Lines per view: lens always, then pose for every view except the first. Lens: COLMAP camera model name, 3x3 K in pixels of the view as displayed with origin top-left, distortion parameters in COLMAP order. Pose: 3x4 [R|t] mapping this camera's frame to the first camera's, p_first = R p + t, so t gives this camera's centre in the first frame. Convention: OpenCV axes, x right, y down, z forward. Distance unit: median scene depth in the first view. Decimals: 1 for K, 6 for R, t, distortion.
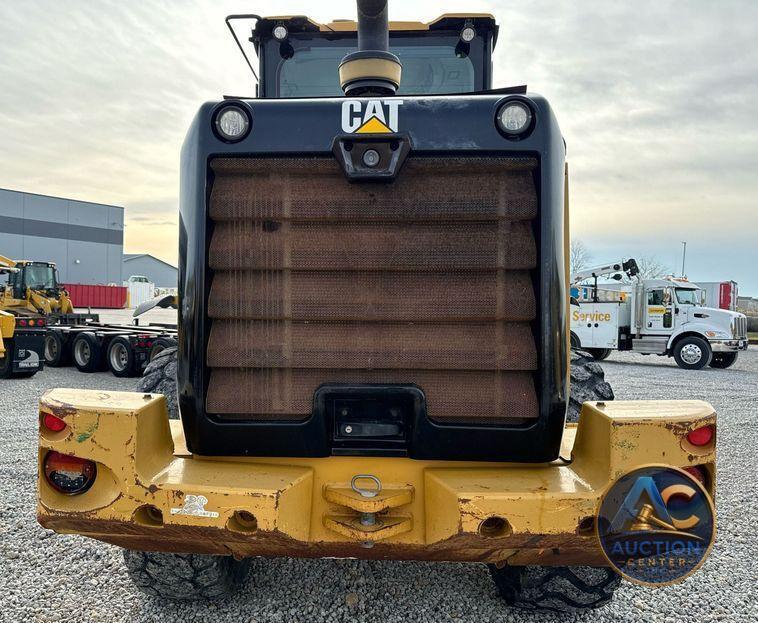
lens RADIAL K [[651.3, 0, 345.9], [0, 651.3, 324.6], [0, 0, 1]] dist [0.029742, -0.011090]
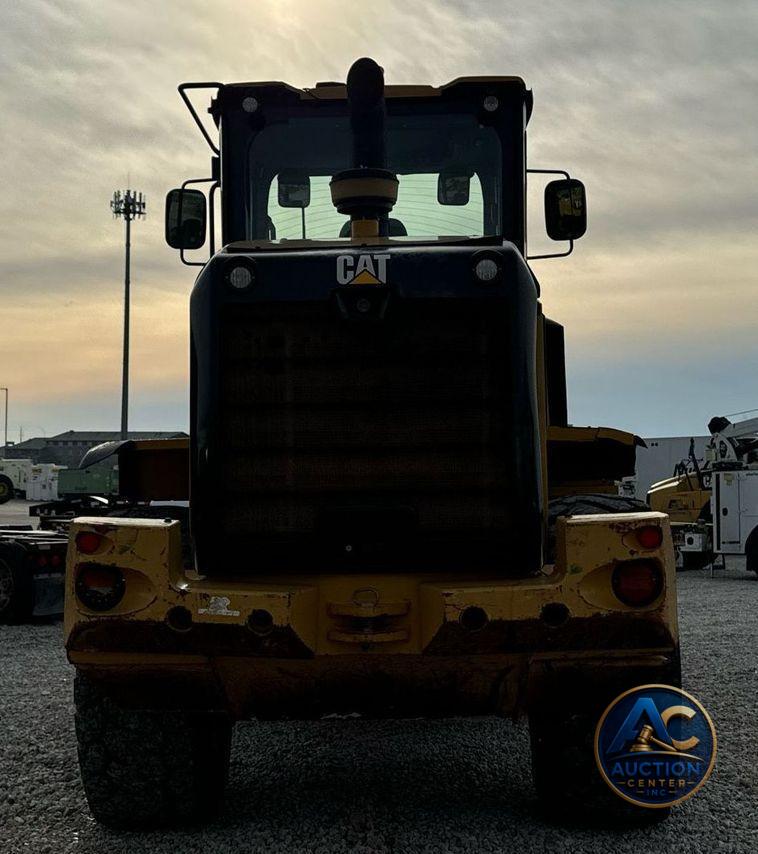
lens RADIAL K [[1446.8, 0, 381.8], [0, 1446.8, 428.8], [0, 0, 1]] dist [0.034820, 0.000000]
pose [[0.999262, -0.021036, 0.032129, -0.015162], [0.023295, 0.997160, -0.071613, 0.141168], [-0.030532, 0.072309, 0.996915, -1.503810]]
